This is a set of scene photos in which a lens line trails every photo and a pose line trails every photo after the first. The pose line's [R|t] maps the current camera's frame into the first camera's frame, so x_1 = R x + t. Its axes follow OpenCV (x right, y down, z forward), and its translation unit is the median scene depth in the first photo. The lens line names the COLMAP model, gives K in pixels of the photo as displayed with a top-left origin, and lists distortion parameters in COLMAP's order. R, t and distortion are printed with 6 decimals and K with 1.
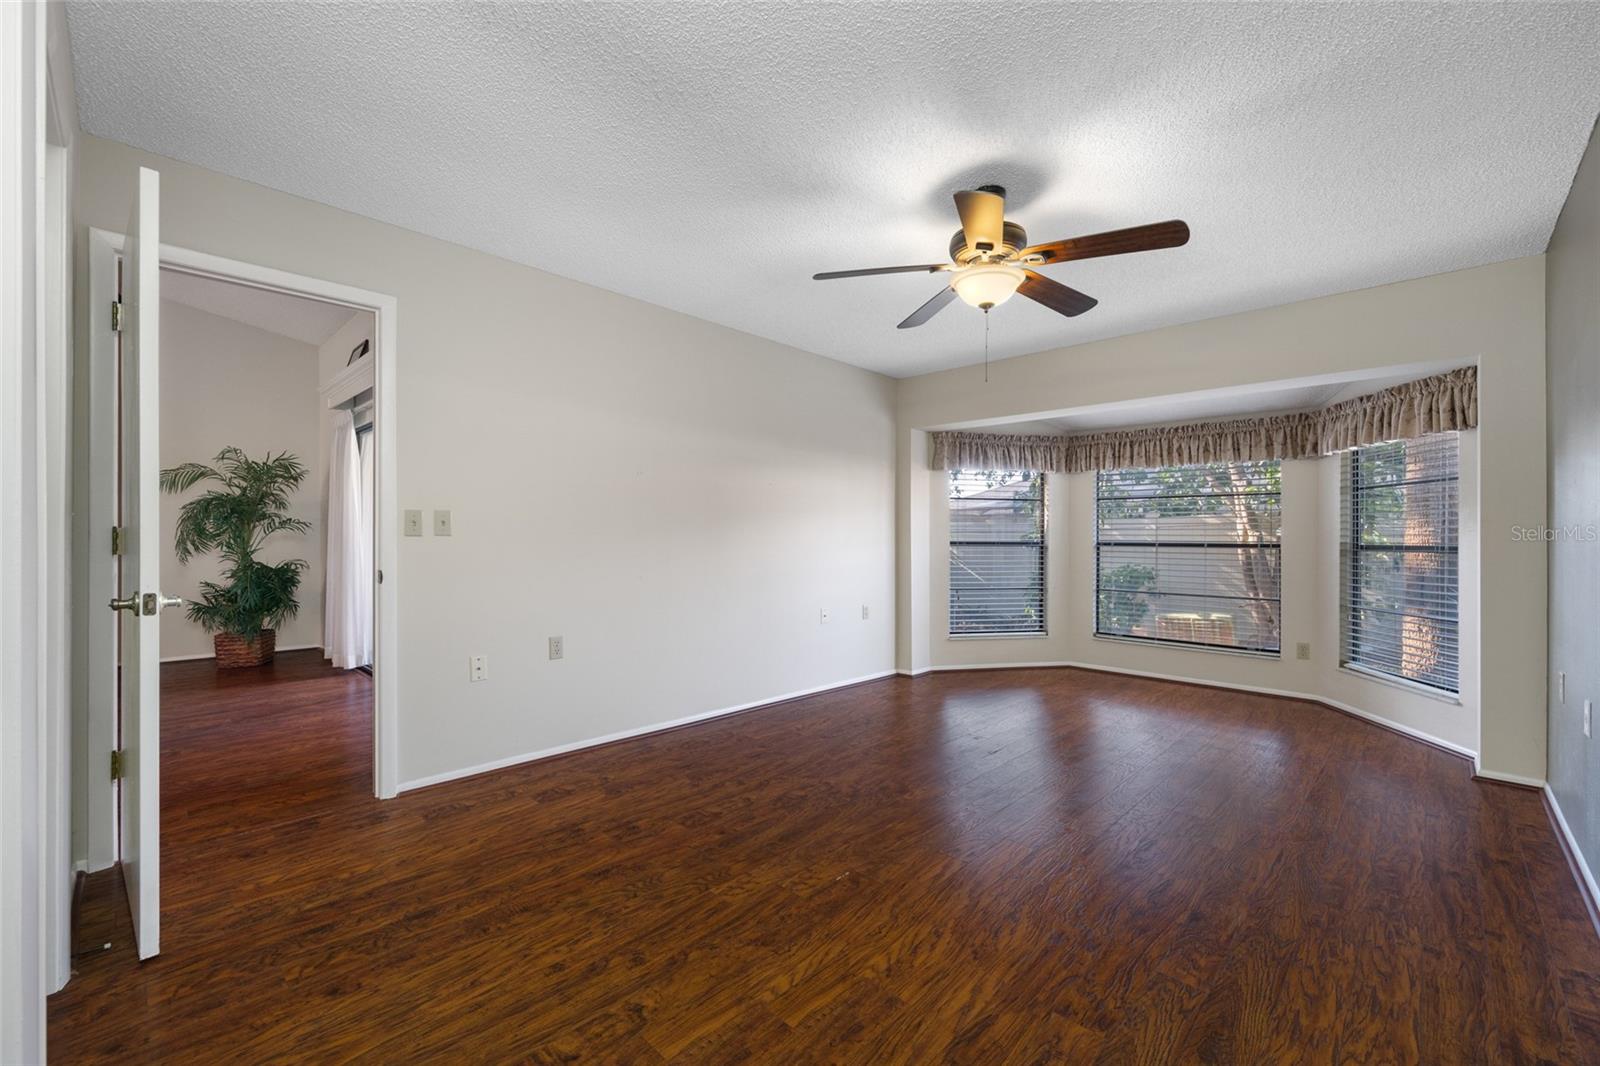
lens RADIAL K [[665.6, 0, 818.0], [0, 665.6, 535.2], [0, 0, 1]] dist [-0.003464, 0.001393]
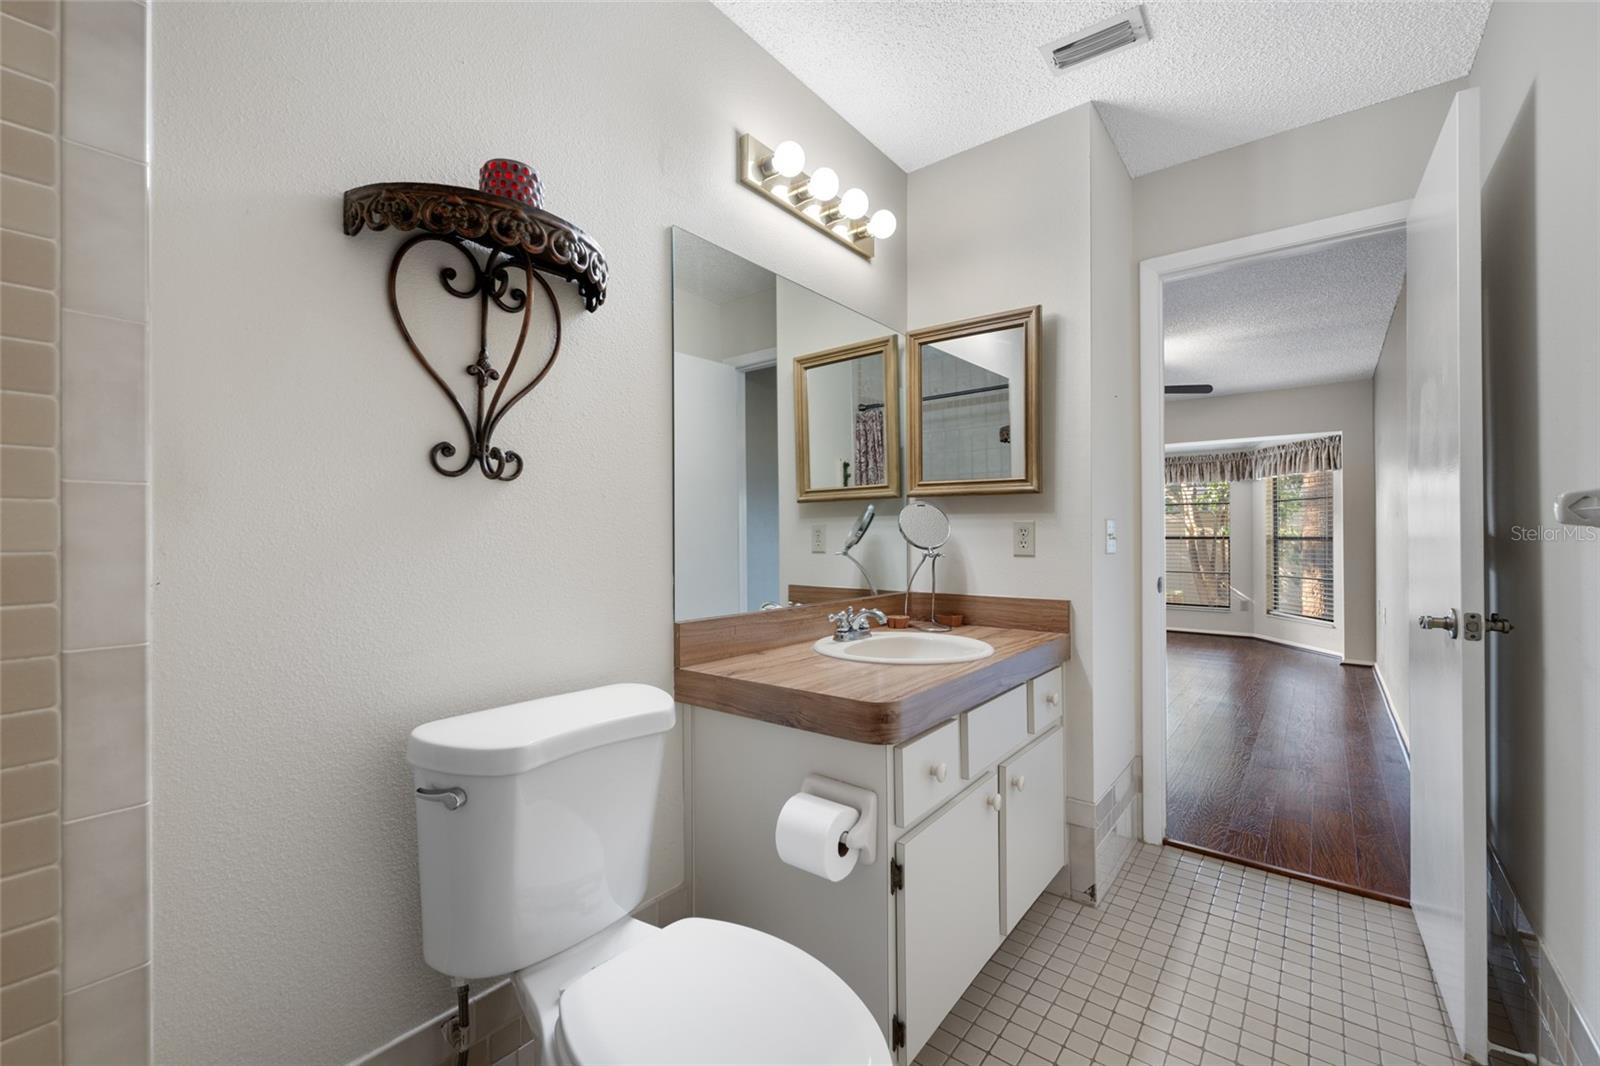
lens RADIAL K [[665.6, 0, 807.4], [0, 665.6, 528.4], [0, 0, 1]] dist [-0.003464, 0.001393]
pose [[0.997430, -0.003790, 0.071541, -0.431112], [0.004034, 0.999987, -0.003268, -0.004197], [-0.071528, 0.003549, 0.997432, -0.516174]]
